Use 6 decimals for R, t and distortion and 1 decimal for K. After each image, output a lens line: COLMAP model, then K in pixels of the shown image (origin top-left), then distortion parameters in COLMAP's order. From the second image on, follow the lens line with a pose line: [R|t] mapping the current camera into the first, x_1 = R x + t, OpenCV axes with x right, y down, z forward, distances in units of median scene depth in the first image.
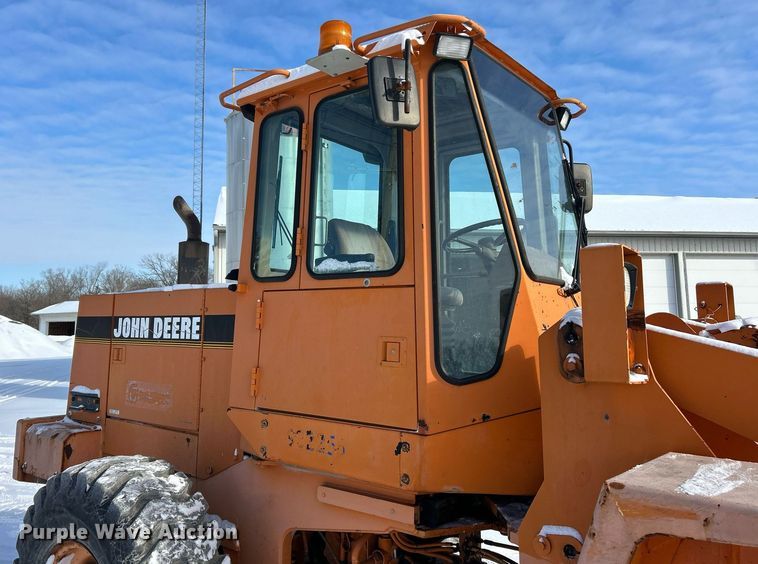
lens RADIAL K [[613.7, 0, 348.2], [0, 613.7, 250.1], [0, 0, 1]] dist [0.036428, -0.008997]
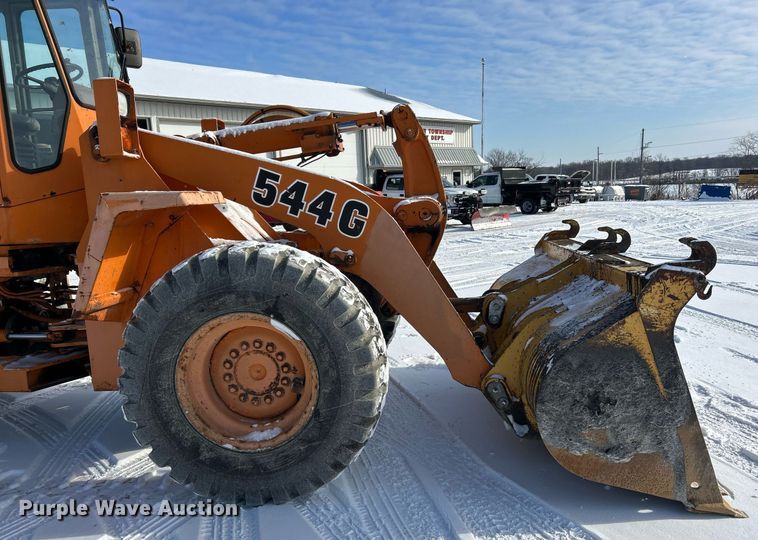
lens RADIAL K [[571.3, 0, 379.8], [0, 571.3, 293.4], [0, 0, 1]] dist [0.061041, -0.071223]
pose [[0.799394, -0.126975, 0.587236, -0.005980], [-0.043474, 0.962626, 0.267324, 0.054705], [-0.599232, -0.239227, 0.763997, -0.440929]]
